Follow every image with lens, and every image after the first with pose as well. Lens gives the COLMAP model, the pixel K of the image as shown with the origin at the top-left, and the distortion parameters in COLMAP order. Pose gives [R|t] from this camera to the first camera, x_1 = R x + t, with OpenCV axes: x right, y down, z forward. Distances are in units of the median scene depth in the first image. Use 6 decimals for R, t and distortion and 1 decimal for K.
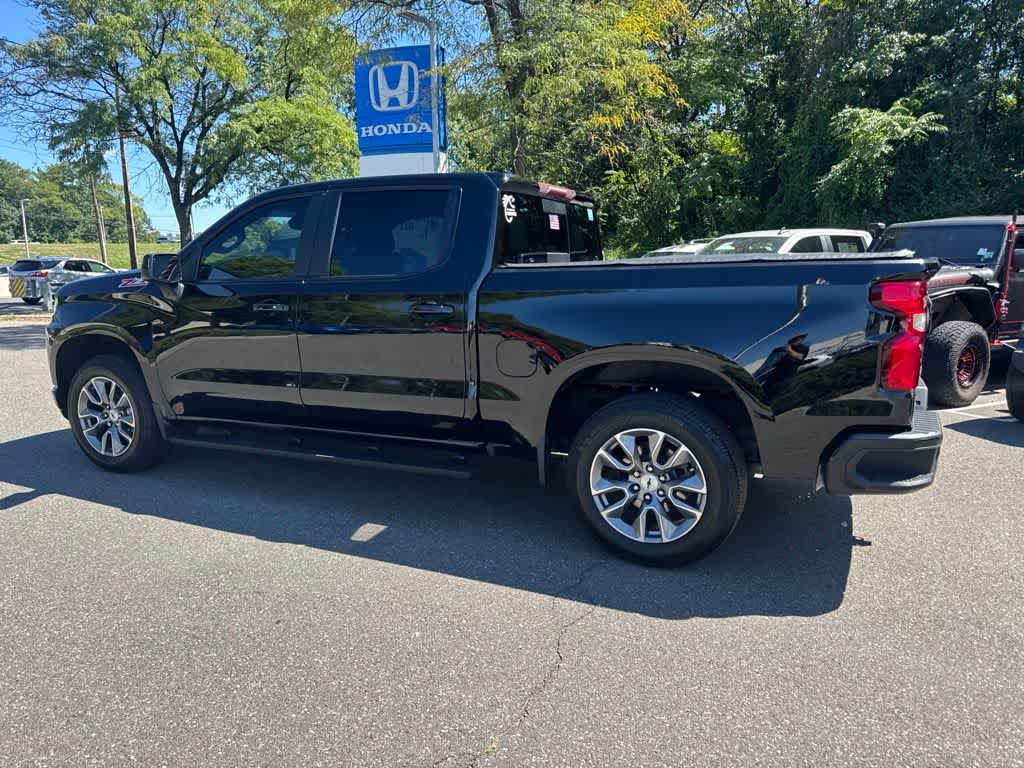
lens RADIAL K [[738.2, 0, 512.0], [0, 738.2, 384.0], [0, 0, 1]] dist [0.054359, -0.071512]
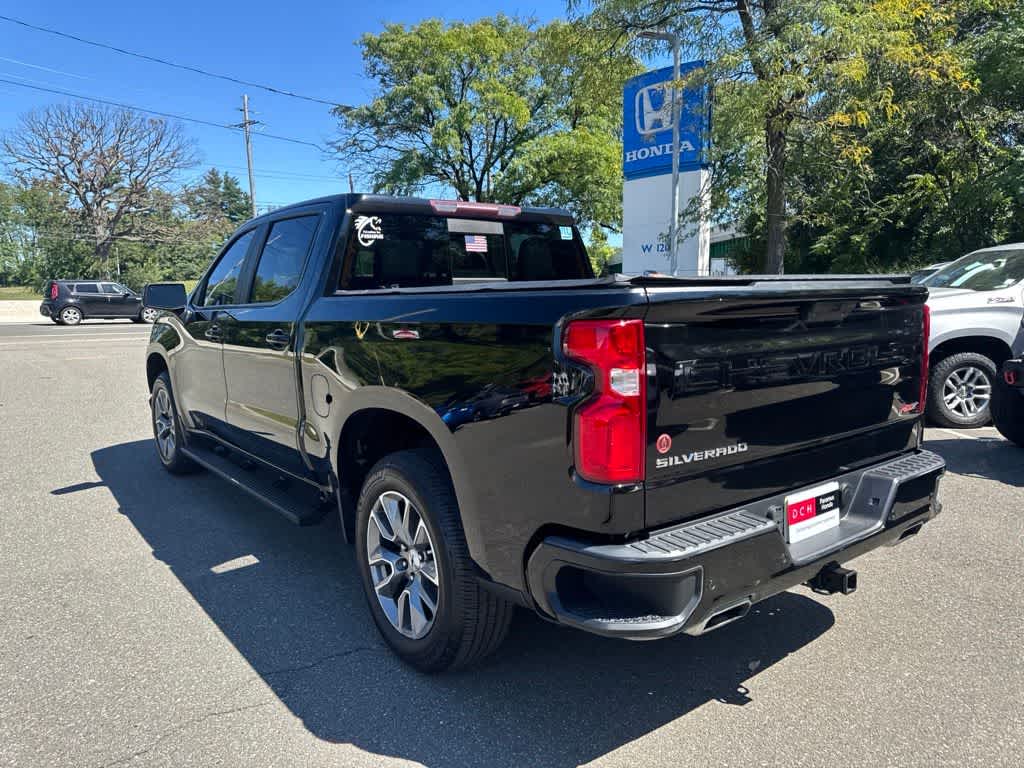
lens RADIAL K [[715.0, 0, 512.0], [0, 715.0, 384.0], [0, 0, 1]] dist [0.054911, -0.059087]
pose [[0.891362, 0.054906, -0.449955, 0.121882], [-0.065548, 0.997817, -0.008092, -0.011848], [0.448529, 0.036707, 0.893014, 0.065590]]
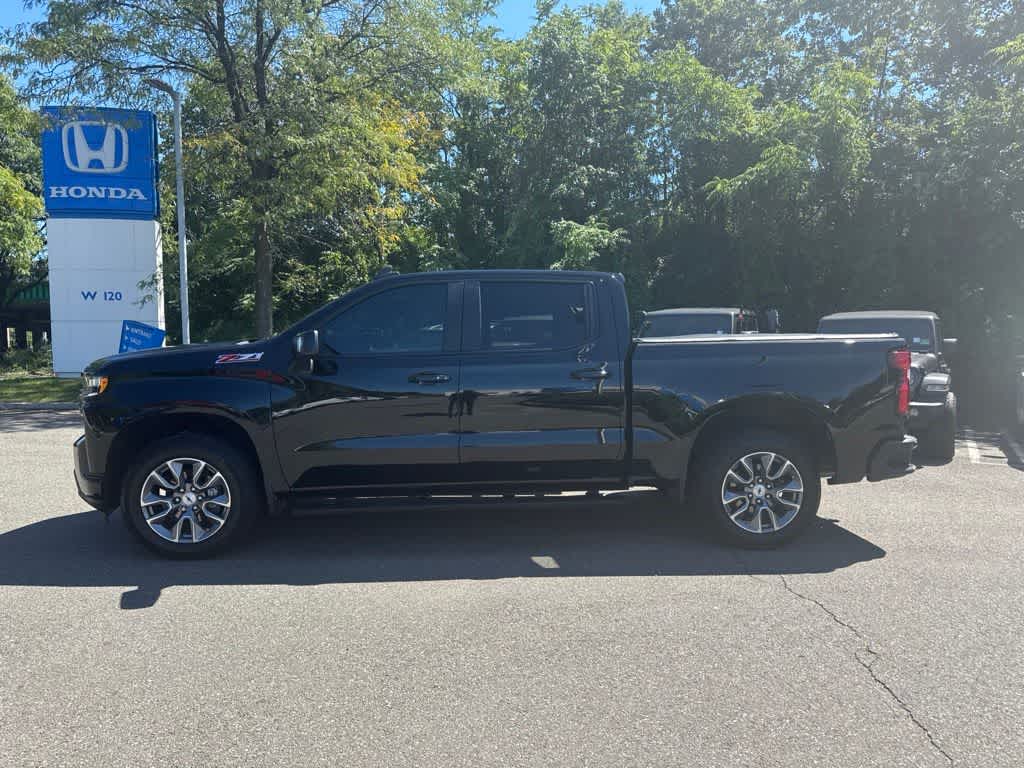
lens RADIAL K [[738.2, 0, 512.0], [0, 738.2, 384.0], [0, 0, 1]] dist [0.054359, -0.071512]
pose [[0.865579, -0.026676, 0.500062, -0.183814], [0.077983, 0.993578, -0.081982, 0.001635], [-0.494664, 0.109959, 0.862100, -0.005286]]
